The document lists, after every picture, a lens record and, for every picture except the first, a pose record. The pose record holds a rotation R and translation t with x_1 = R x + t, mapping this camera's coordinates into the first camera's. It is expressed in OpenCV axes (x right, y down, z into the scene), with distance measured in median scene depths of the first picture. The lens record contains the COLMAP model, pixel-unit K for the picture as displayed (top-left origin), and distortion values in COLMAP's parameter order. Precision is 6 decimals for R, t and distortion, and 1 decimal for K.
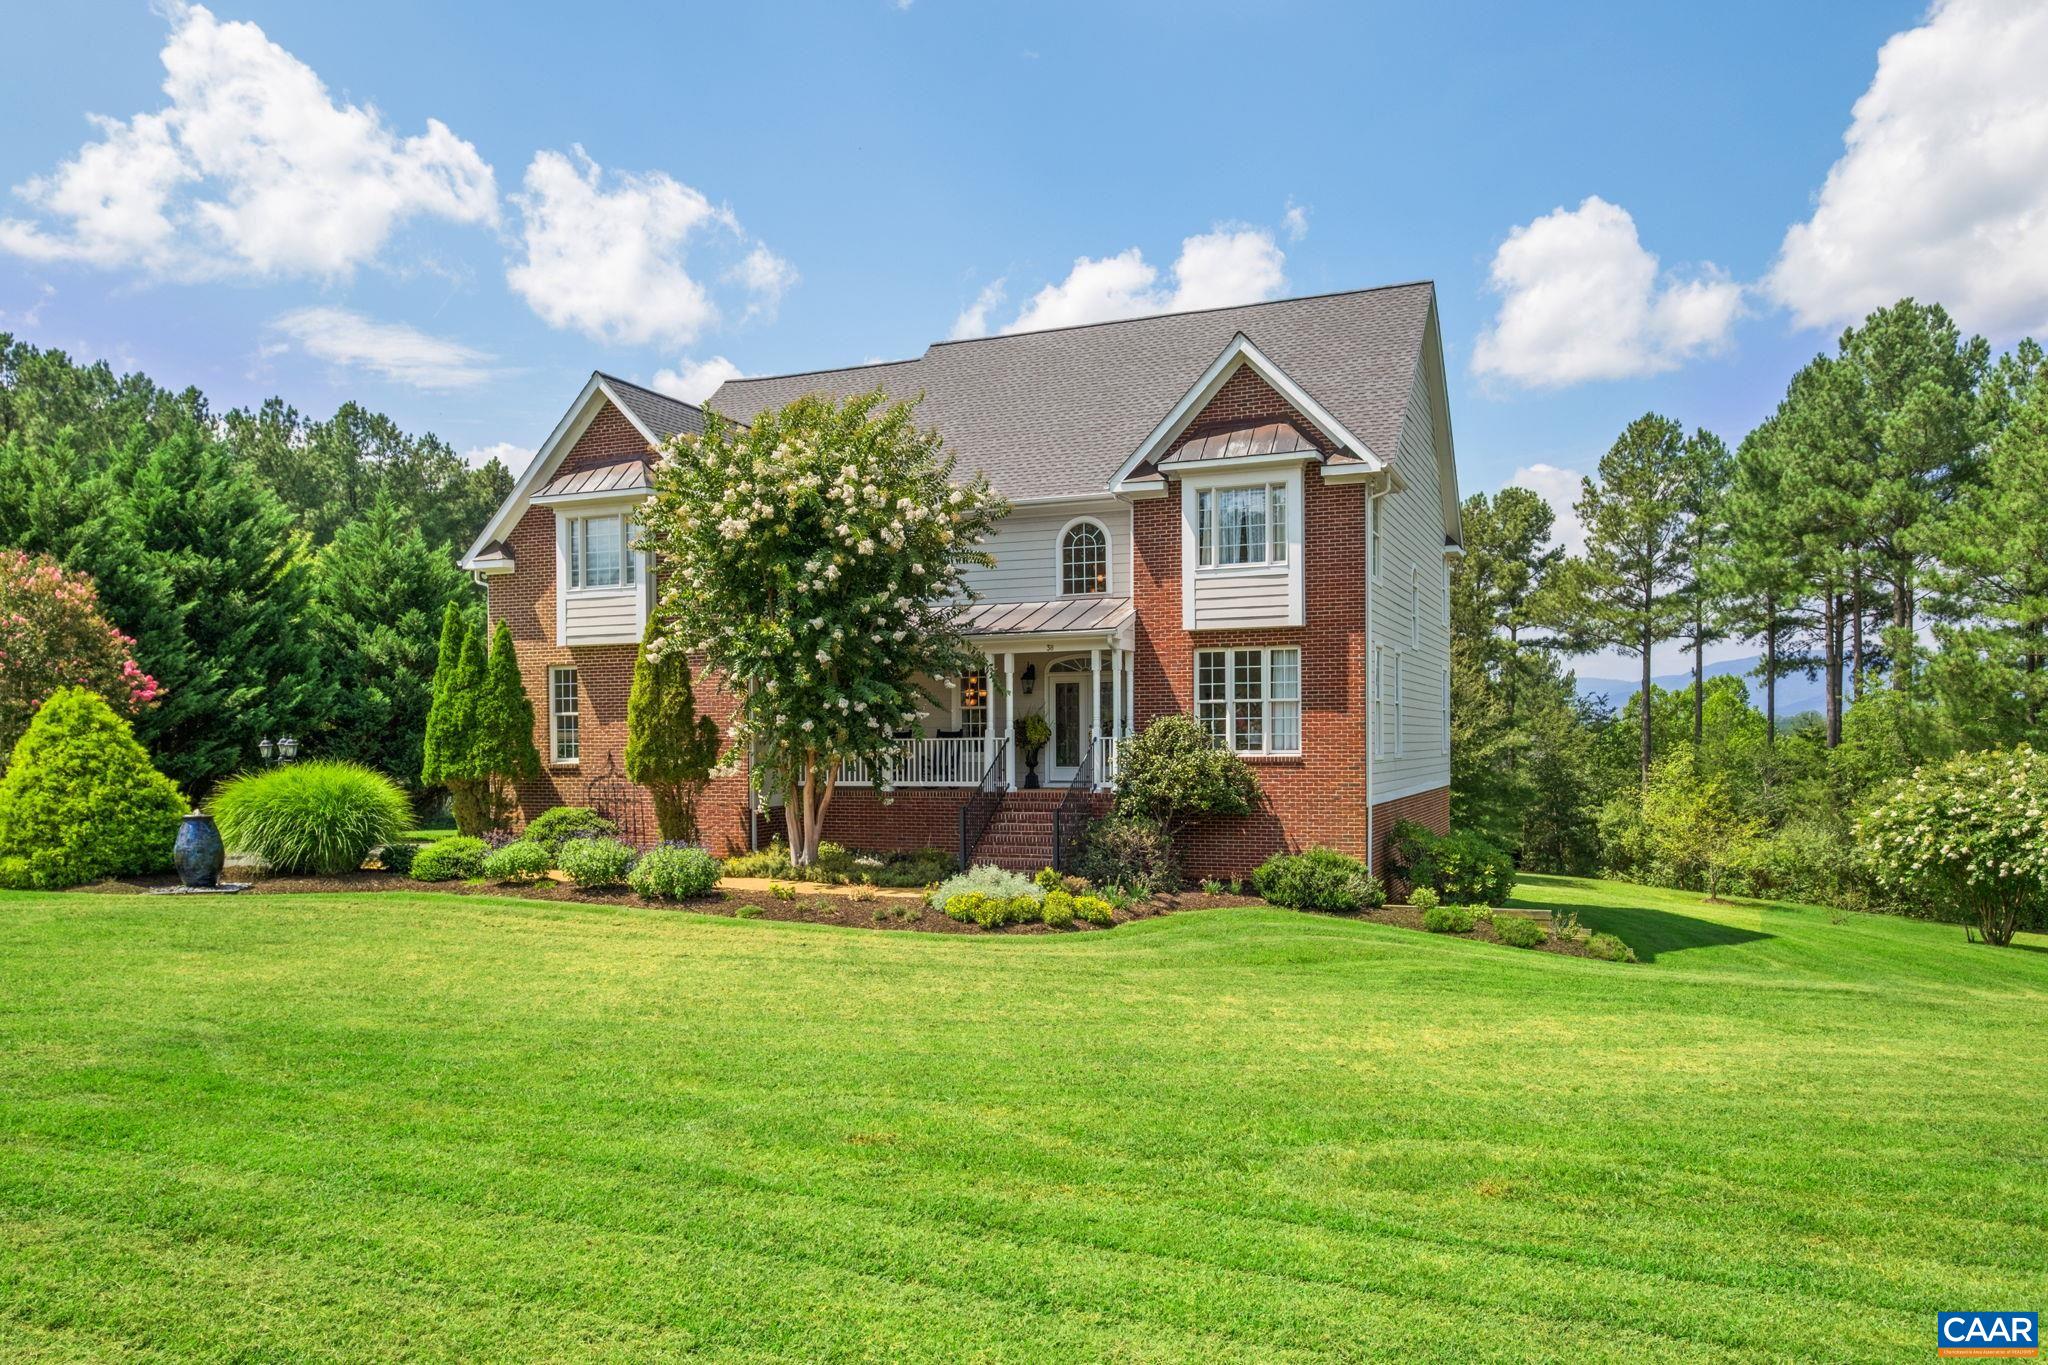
lens RADIAL K [[1446.8, 0, 1031.7], [0, 1446.8, 779.3], [0, 0, 1]] dist [-0.002106, 0.007886]
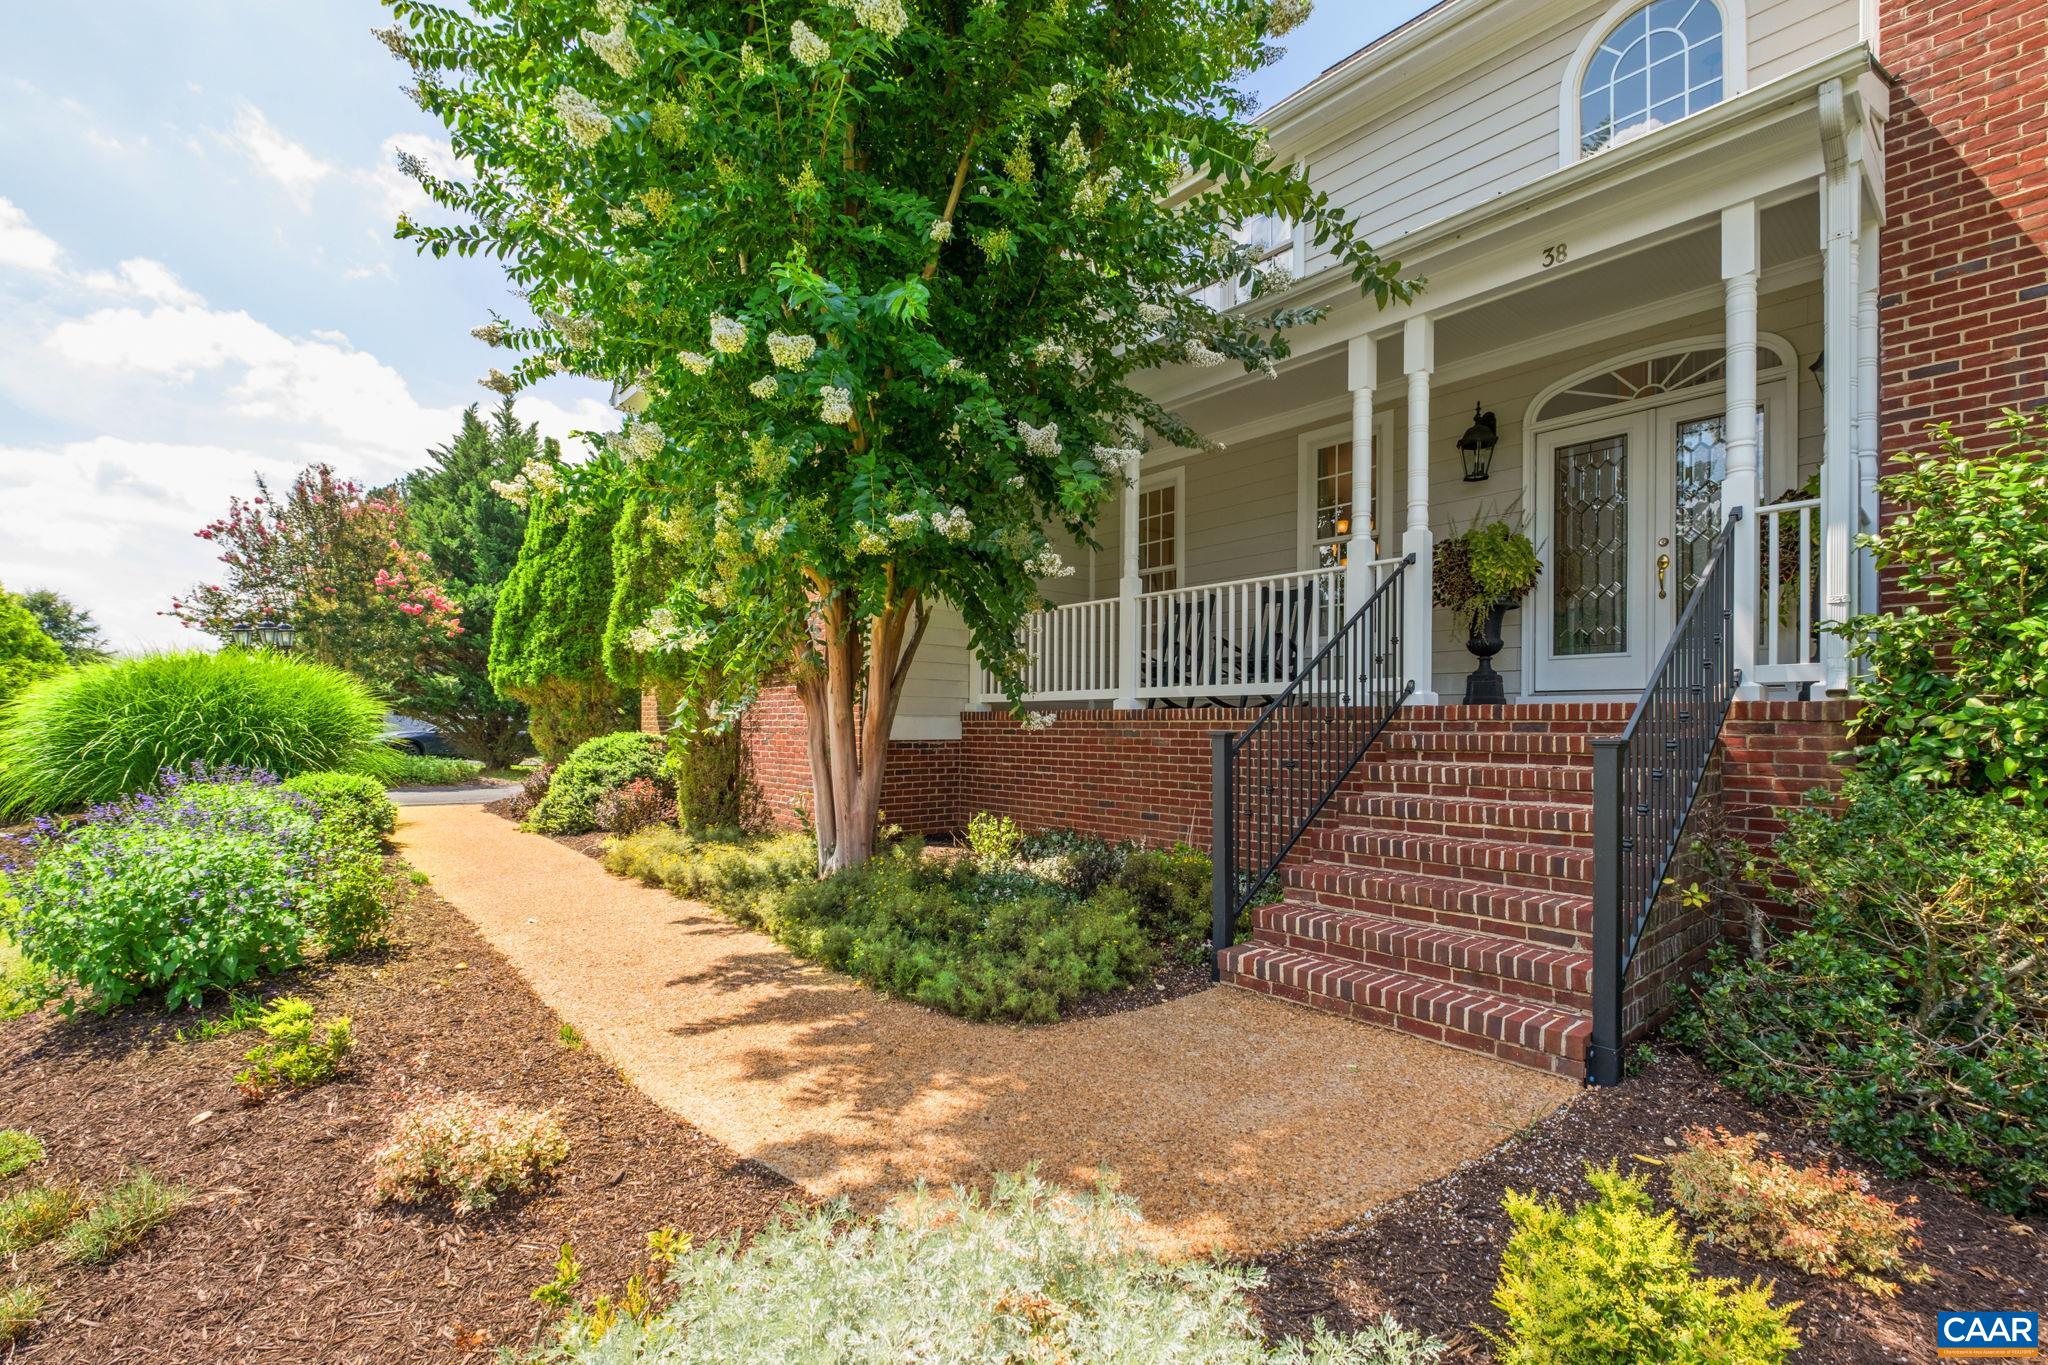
lens RADIAL K [[963.1, 0, 1004.6], [0, 963.1, 725.4], [0, 0, 1]] dist [-0.005168, -0.000678]
pose [[0.894767, 0.014652, -0.446294, 0.000376], [-0.026079, 0.999470, -0.019471, 0.021083], [0.445772, 0.029061, 0.894675, 0.758226]]
